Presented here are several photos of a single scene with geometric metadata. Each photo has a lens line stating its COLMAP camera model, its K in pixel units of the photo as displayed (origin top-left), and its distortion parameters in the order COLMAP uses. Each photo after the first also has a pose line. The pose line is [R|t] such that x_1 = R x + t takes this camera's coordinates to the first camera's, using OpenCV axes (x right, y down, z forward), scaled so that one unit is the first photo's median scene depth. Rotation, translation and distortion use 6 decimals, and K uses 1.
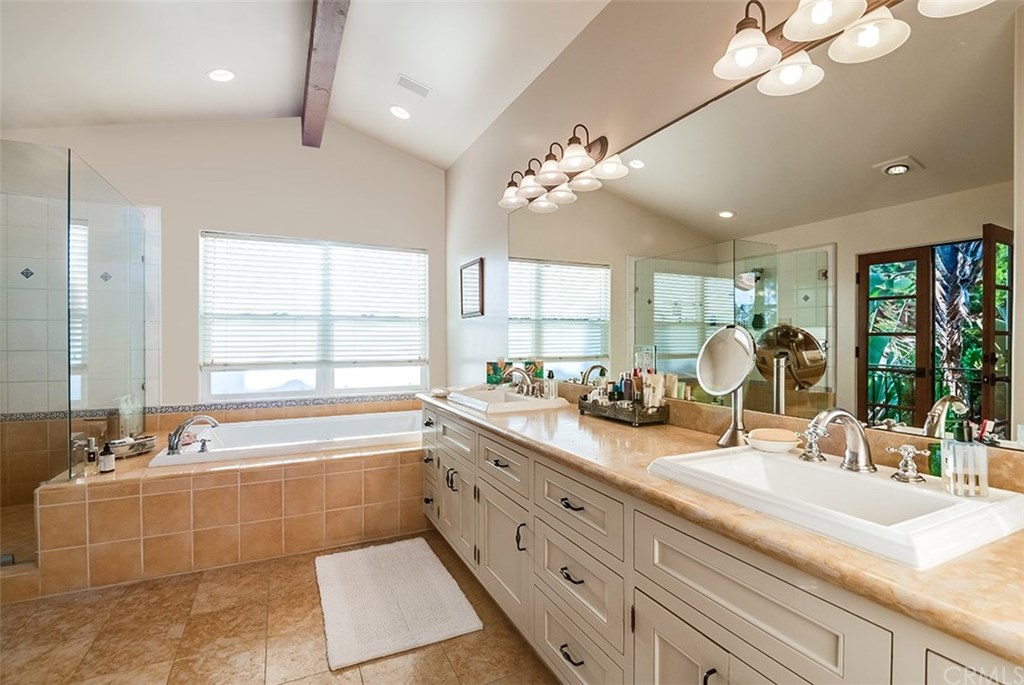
lens RADIAL K [[473.9, 0, 513.9], [0, 473.9, 342.0], [0, 0, 1]] dist [-0.014284, -0.005074]
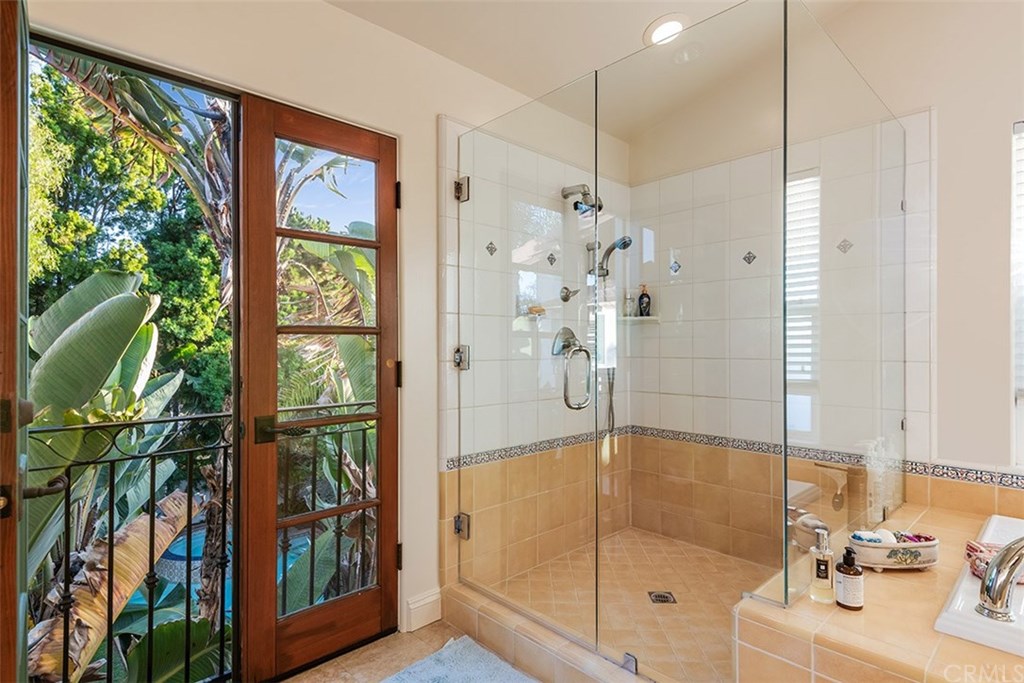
lens RADIAL K [[525.7, 0, 515.9], [0, 525.7, 342.3], [0, 0, 1]] dist [0.002095, -0.000450]
pose [[0.297894, -0.001927, -0.954597, -0.321326], [-0.006306, 0.999972, -0.003987, -0.002263], [0.954578, 0.007207, 0.297873, 0.357080]]
